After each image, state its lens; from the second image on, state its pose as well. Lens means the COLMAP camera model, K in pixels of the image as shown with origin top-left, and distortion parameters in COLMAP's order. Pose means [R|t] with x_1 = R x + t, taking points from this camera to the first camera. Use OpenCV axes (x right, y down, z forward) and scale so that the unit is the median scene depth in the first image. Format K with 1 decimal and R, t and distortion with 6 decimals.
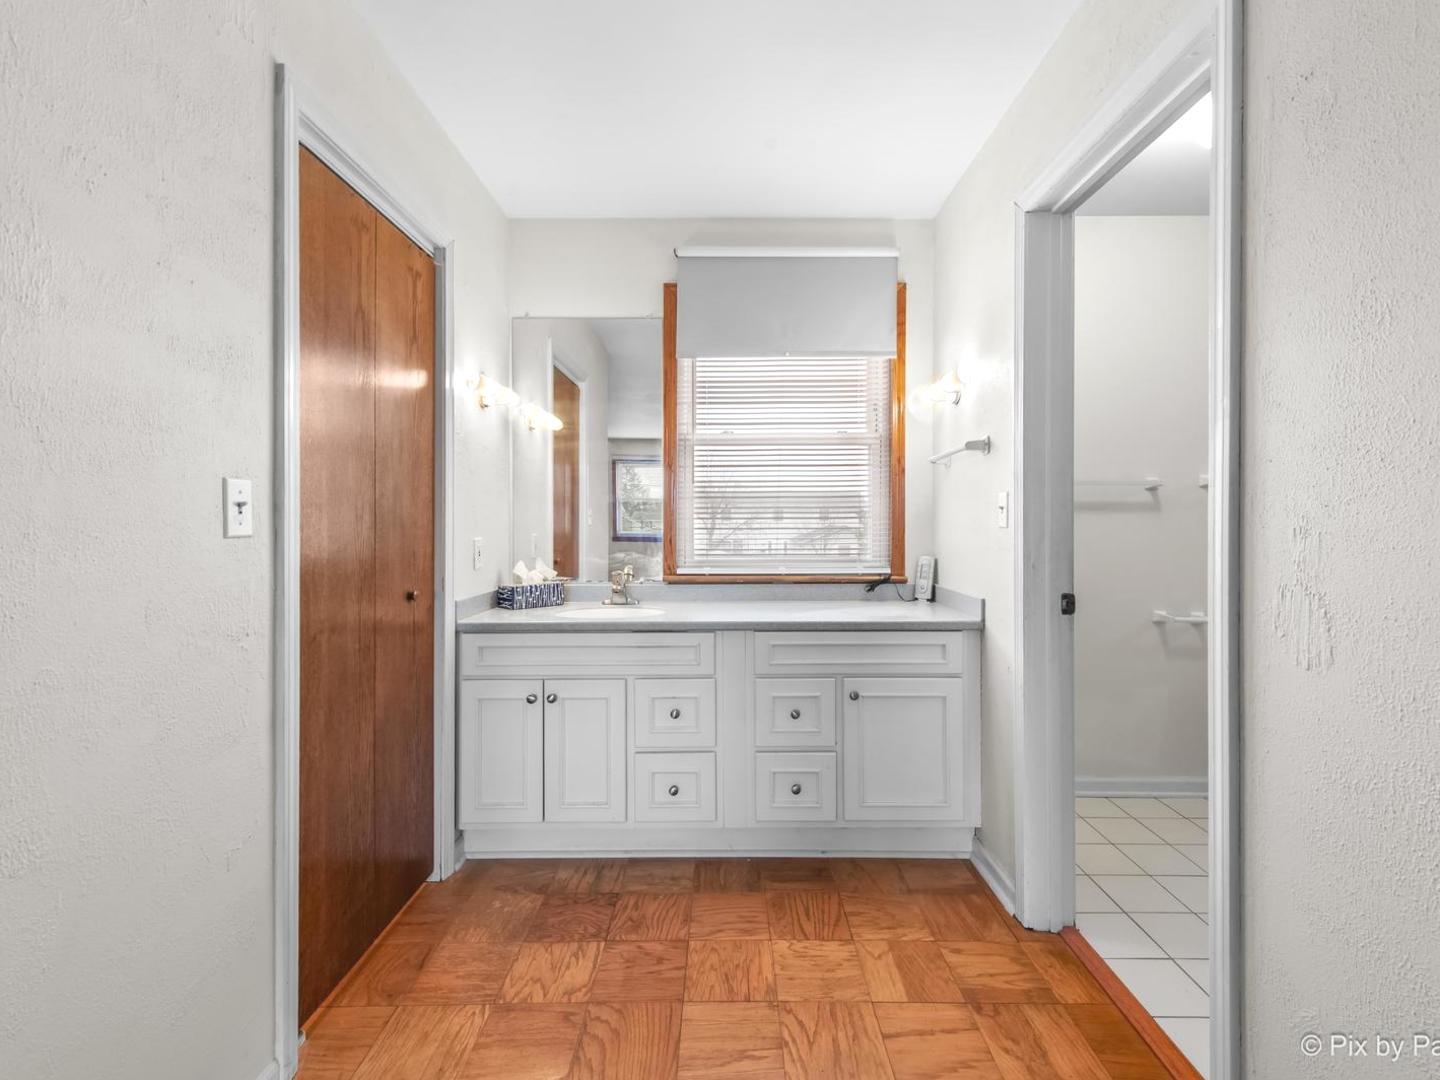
lens RADIAL K [[664.0, 0, 720.4], [0, 664.0, 520.0], [0, 0, 1]] dist [0.001166, 0.000117]
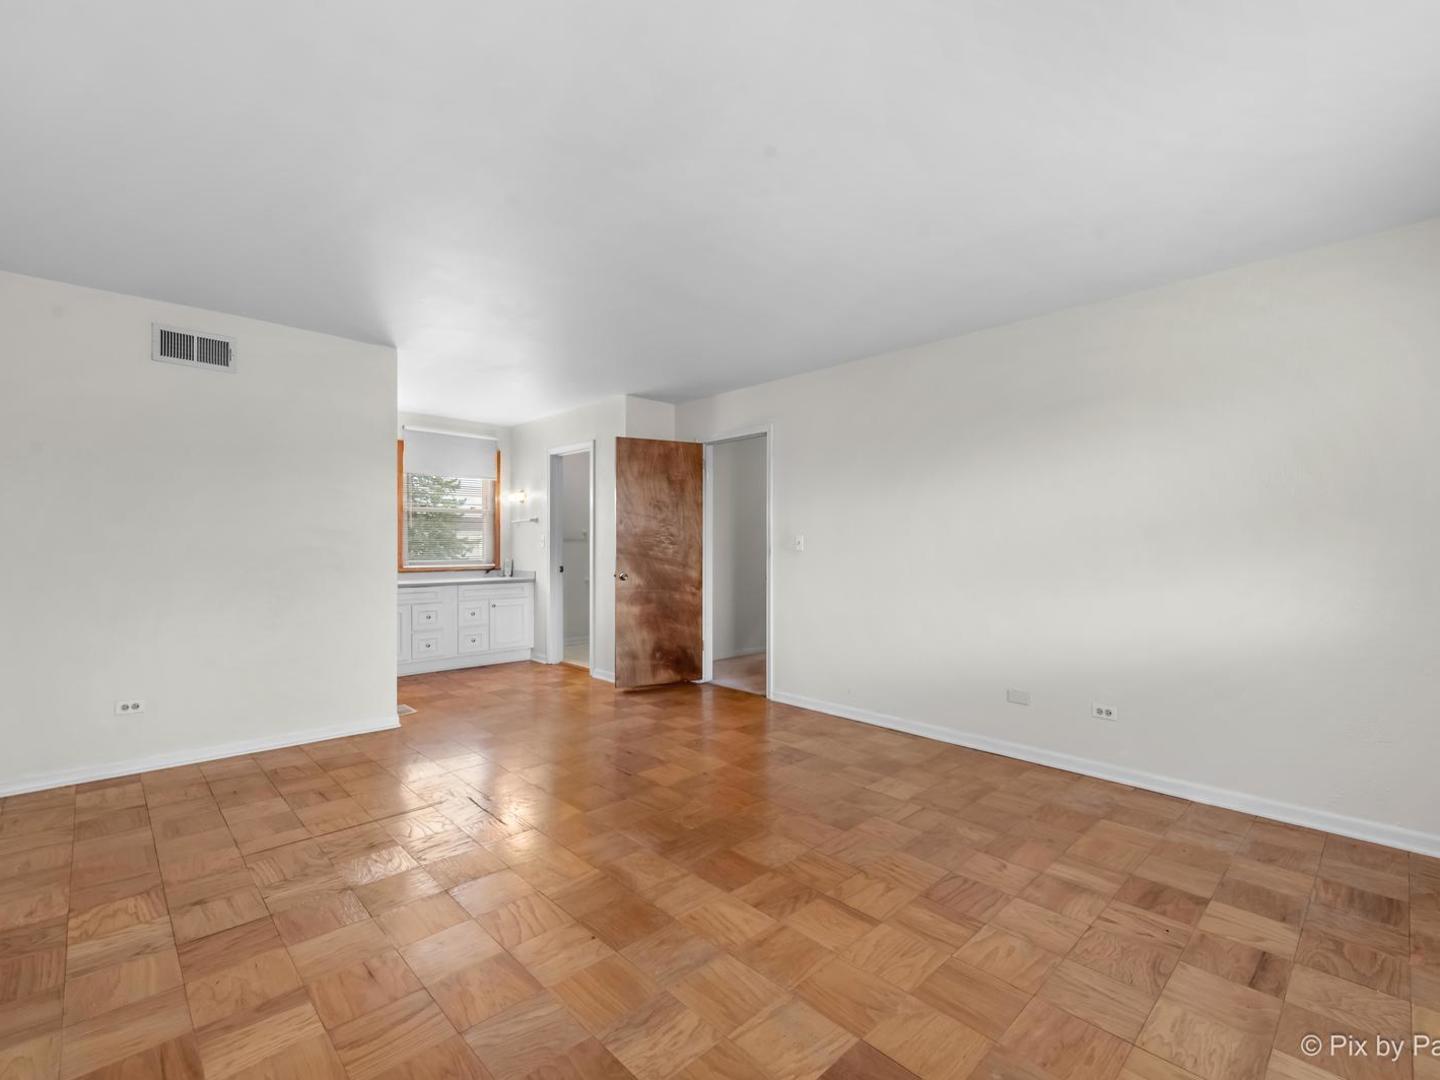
lens RADIAL K [[650.3, 0, 720.0], [0, 650.3, 540.0], [0, 0, 1]] dist [0.002755, 0.000241]
pose [[0.717510, 0.008294, 0.696499, -0.881614], [-0.003032, 0.999957, -0.008783, 0.001376], [-0.696541, 0.004190, 0.717504, -1.419198]]
